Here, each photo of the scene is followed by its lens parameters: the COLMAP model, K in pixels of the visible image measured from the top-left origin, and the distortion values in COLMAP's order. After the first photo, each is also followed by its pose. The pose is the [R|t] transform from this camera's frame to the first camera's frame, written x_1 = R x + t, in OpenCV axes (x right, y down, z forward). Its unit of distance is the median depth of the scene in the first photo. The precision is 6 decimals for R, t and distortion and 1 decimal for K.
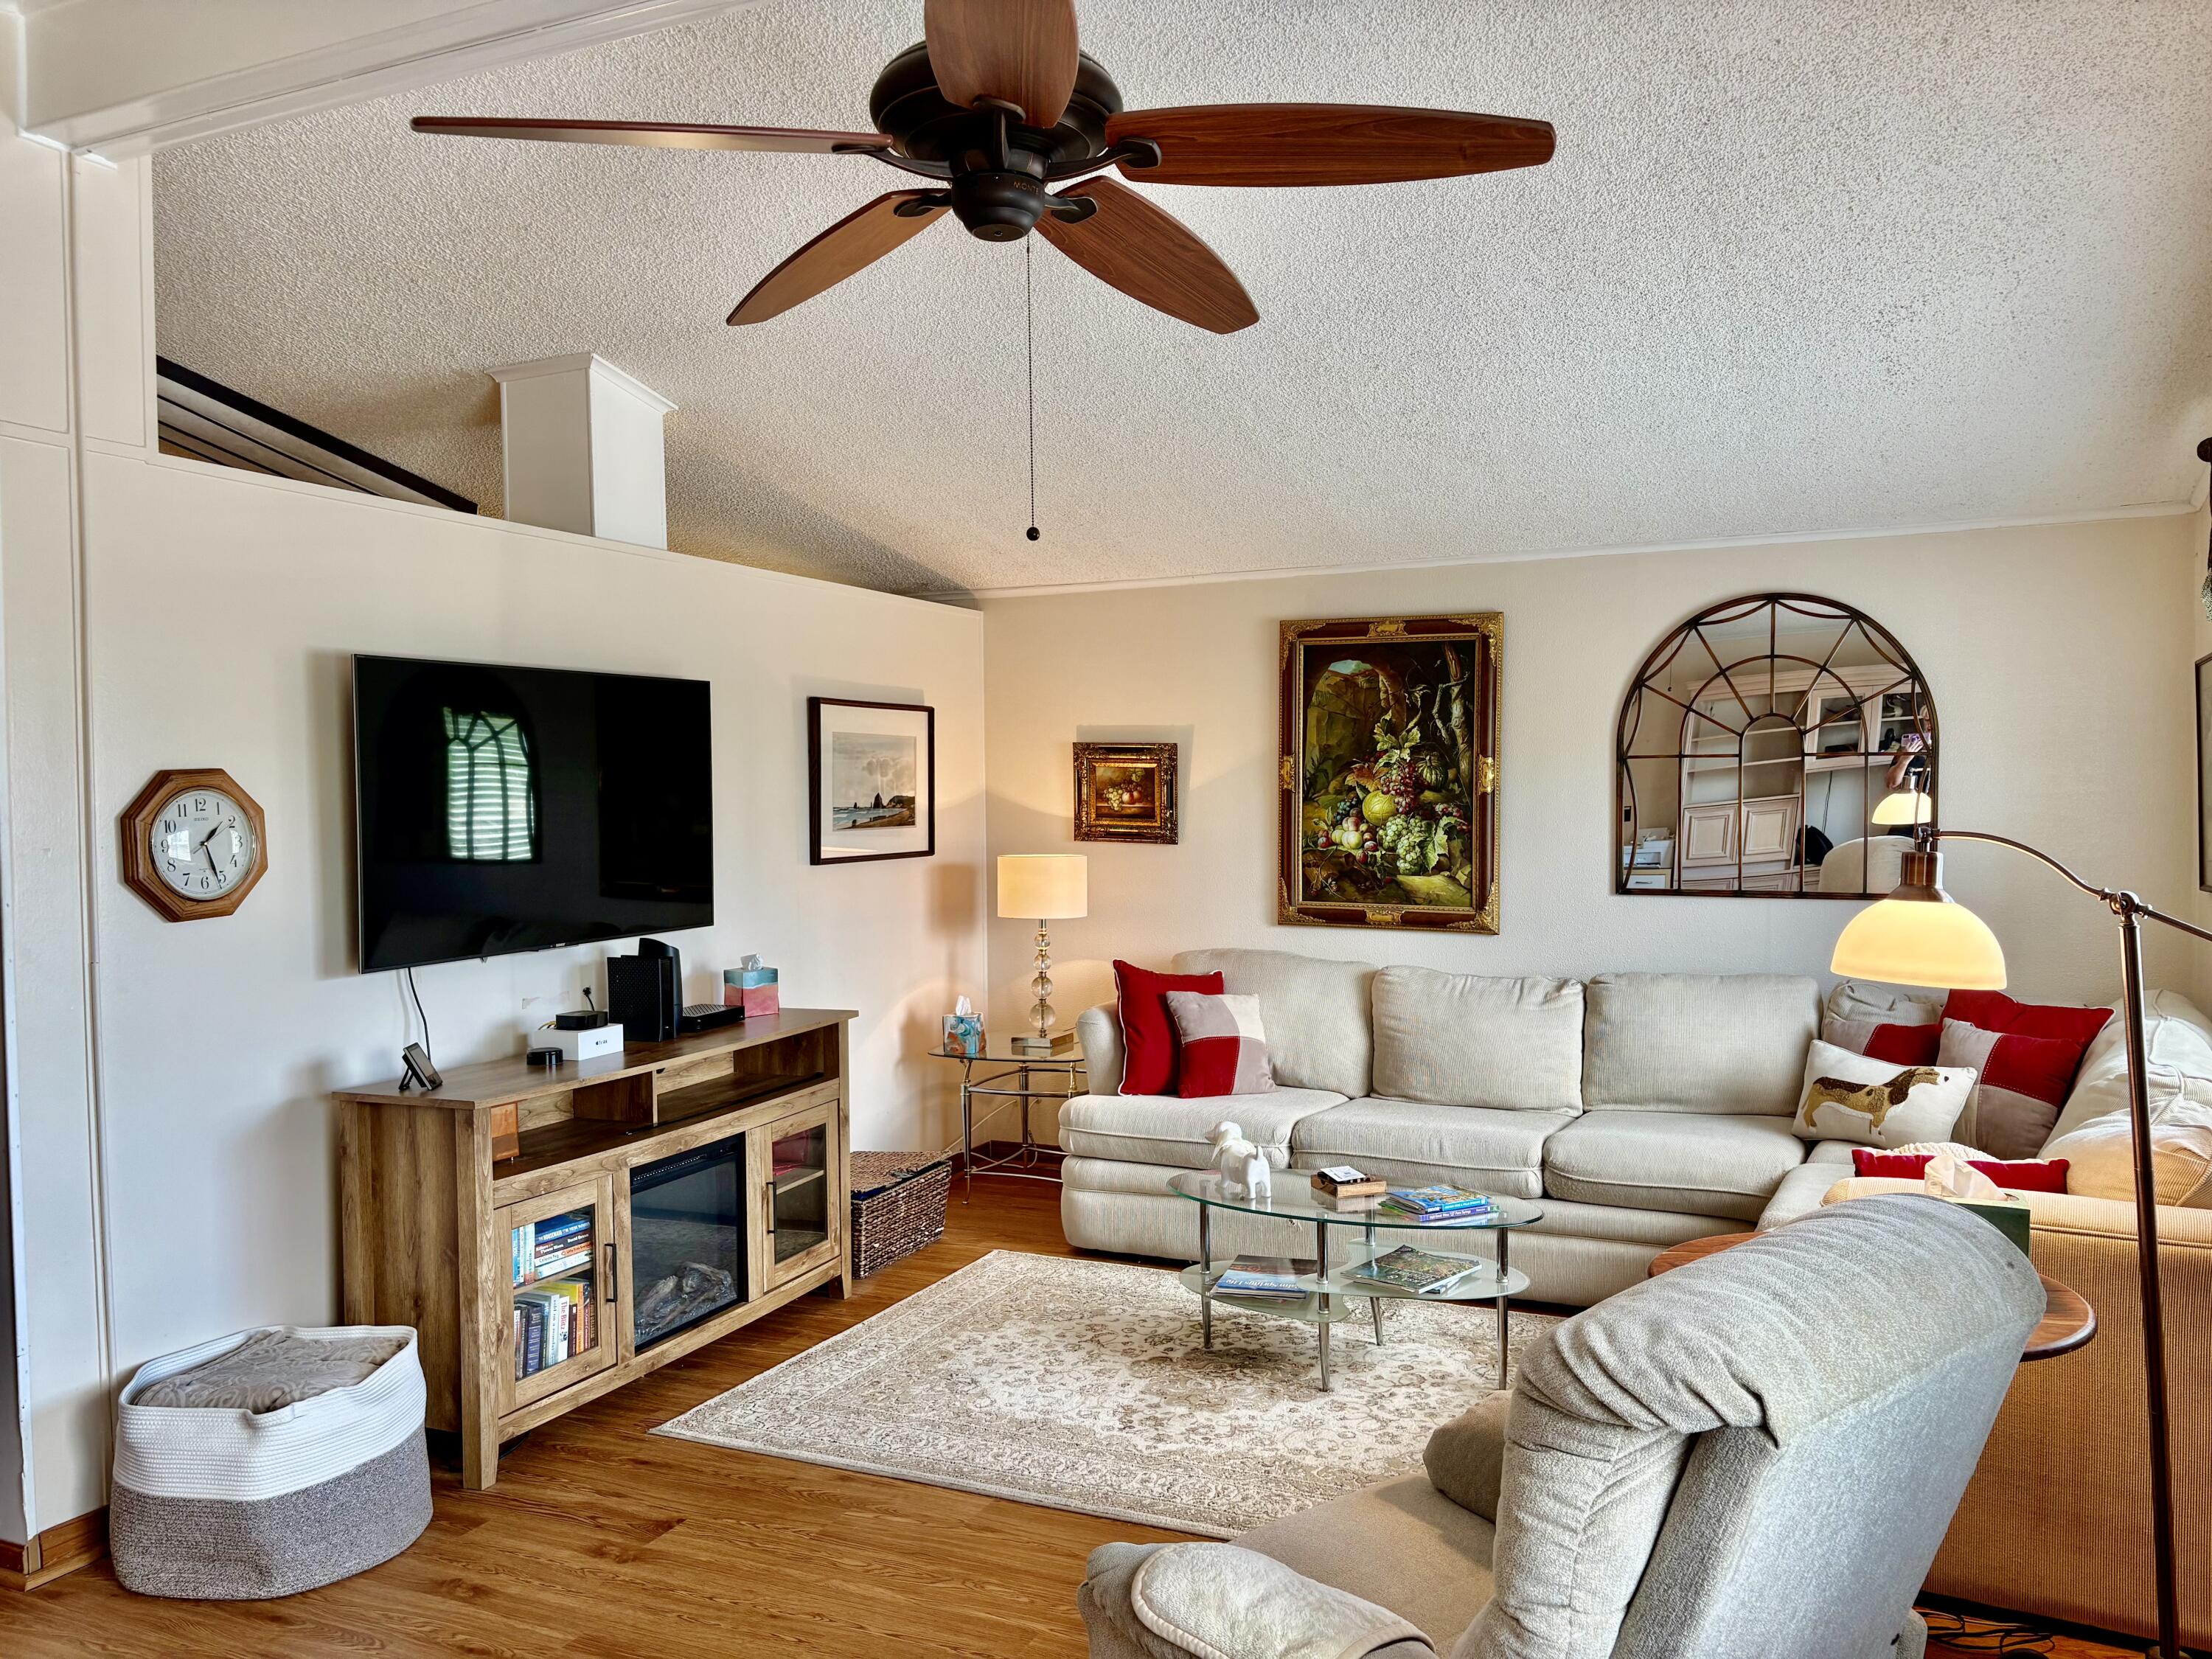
lens RADIAL K [[1662.3, 0, 1106.0], [0, 1662.3, 829.5], [0, 0, 1]] dist [0.130607, -0.001762]
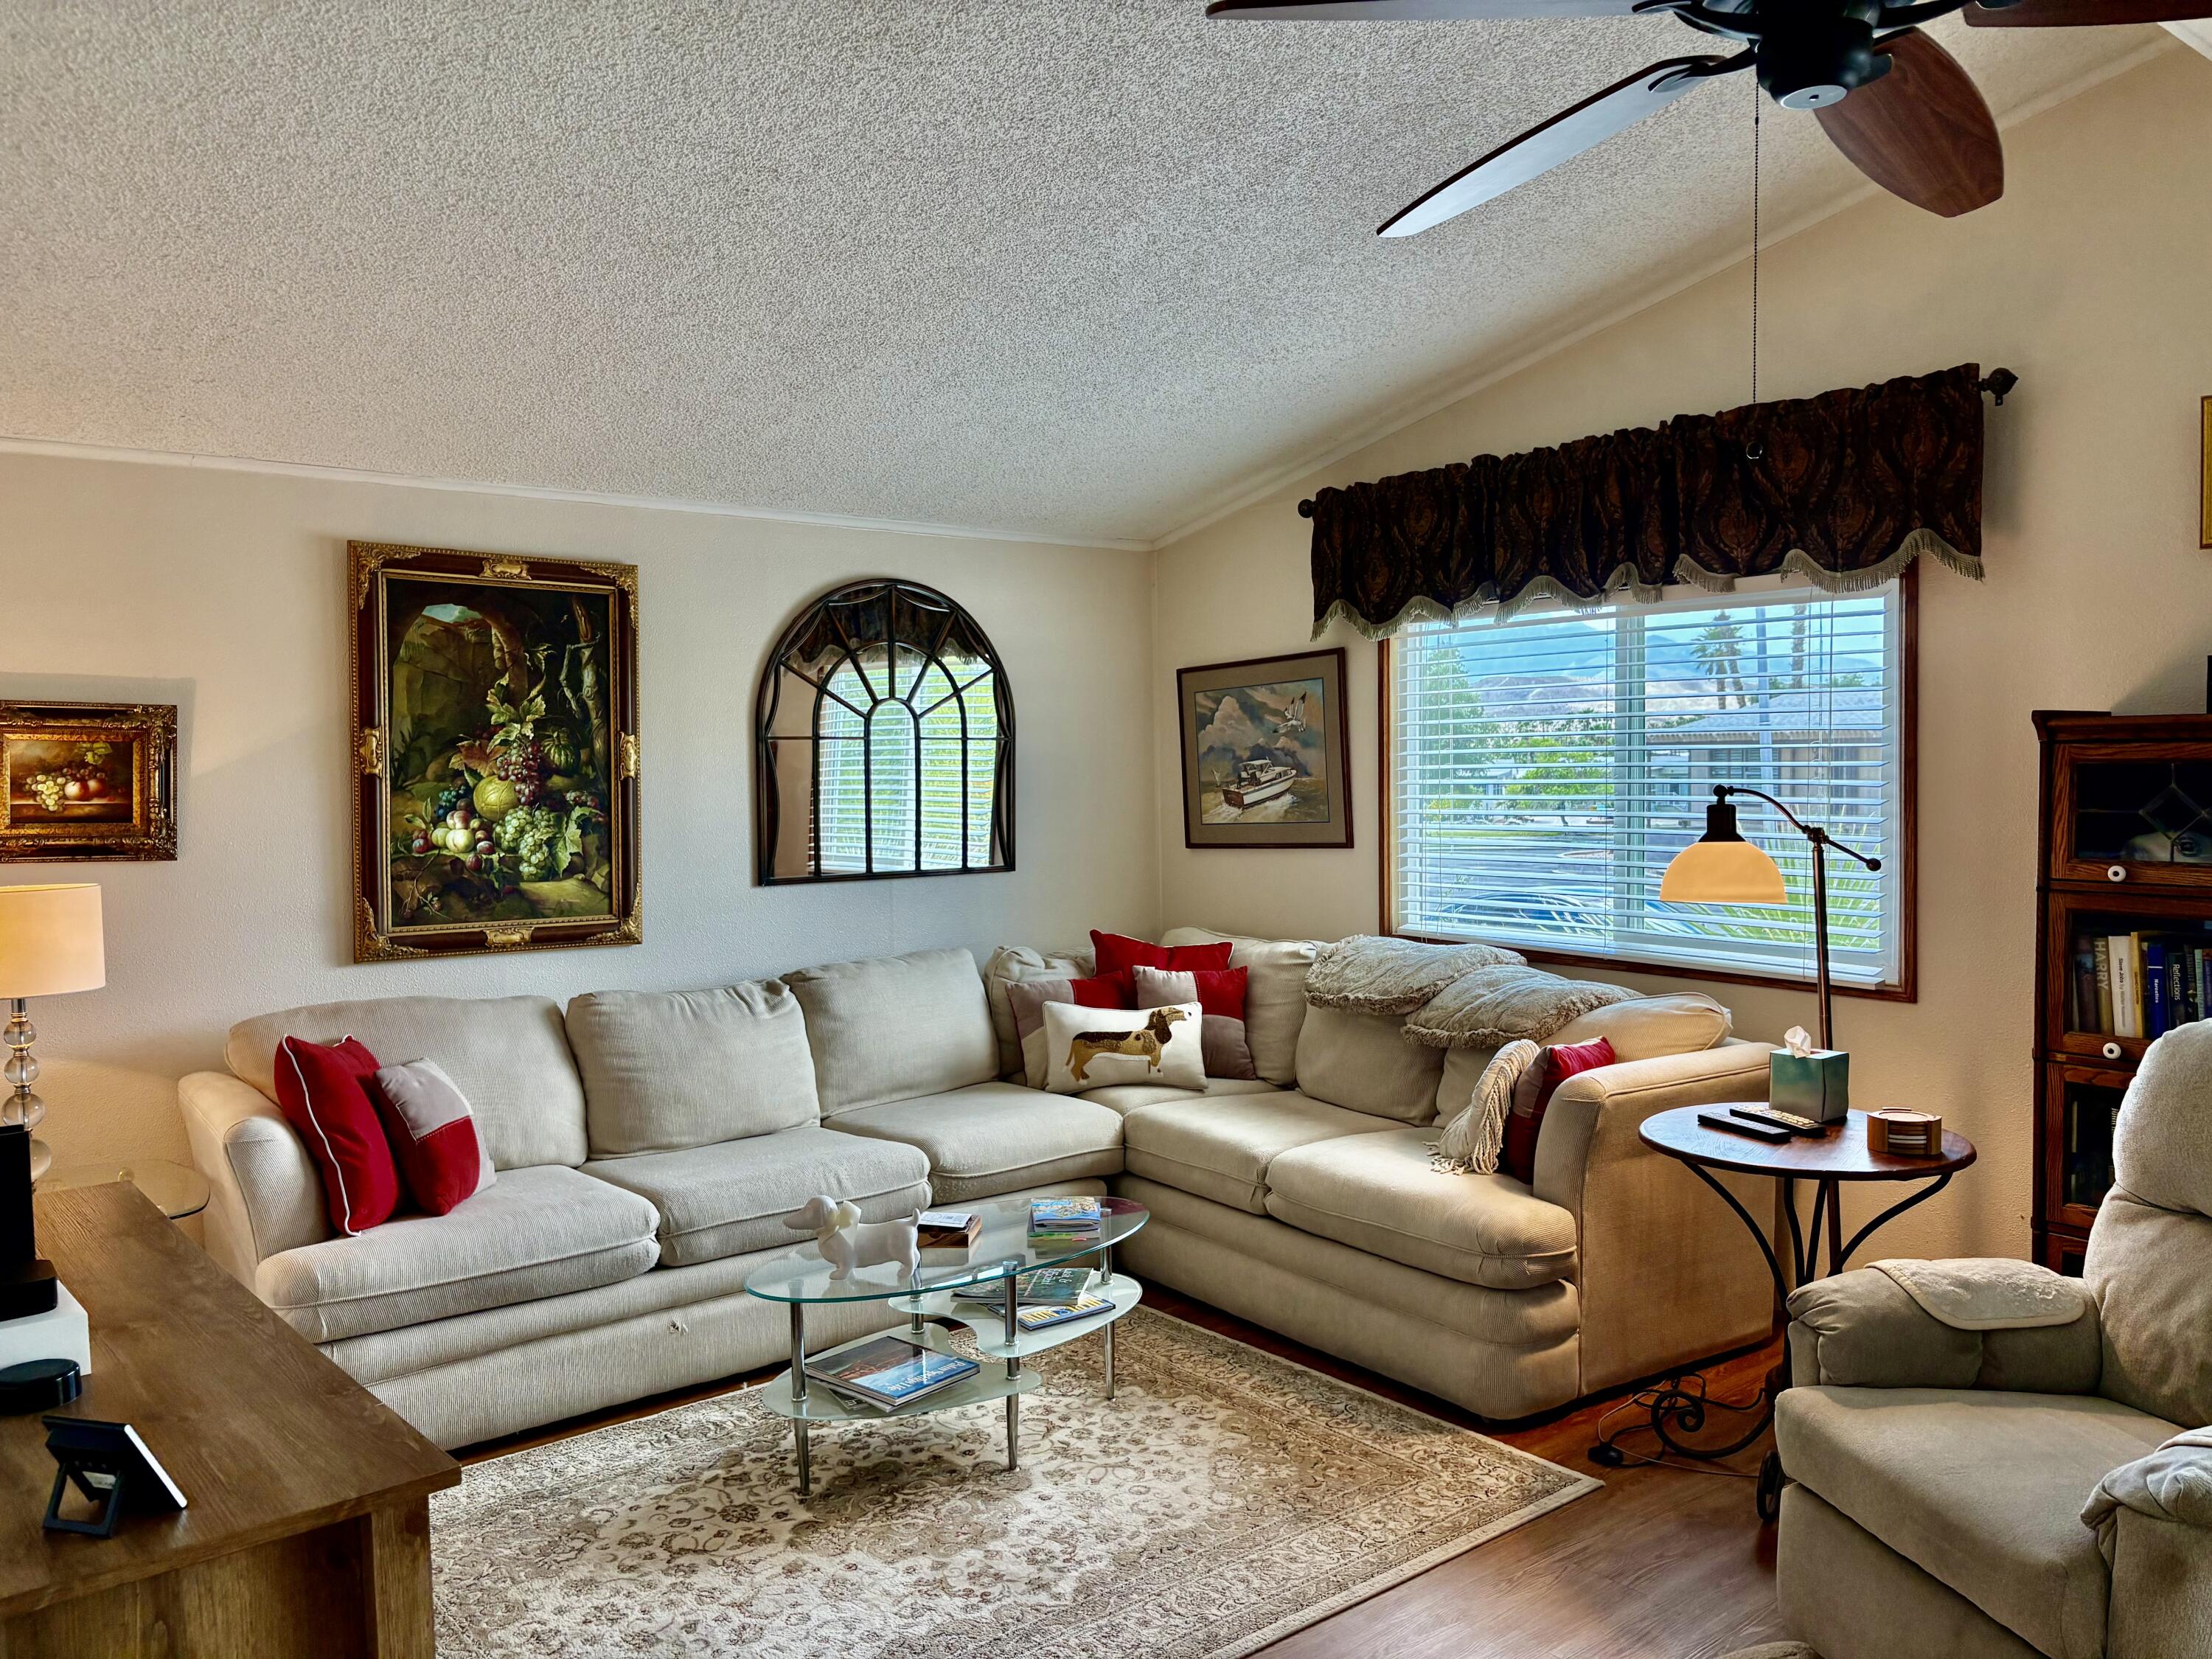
lens RADIAL K [[1695.4, 0, 1106.0], [0, 1695.4, 829.5], [0, 0, 1]] dist [0.077233, -0.085216]
pose [[0.452977, -0.032995, 0.890912, -0.422392], [0.033421, 0.999241, 0.020014, -0.004699], [-0.890896, 0.020709, 0.453735, 0.387078]]
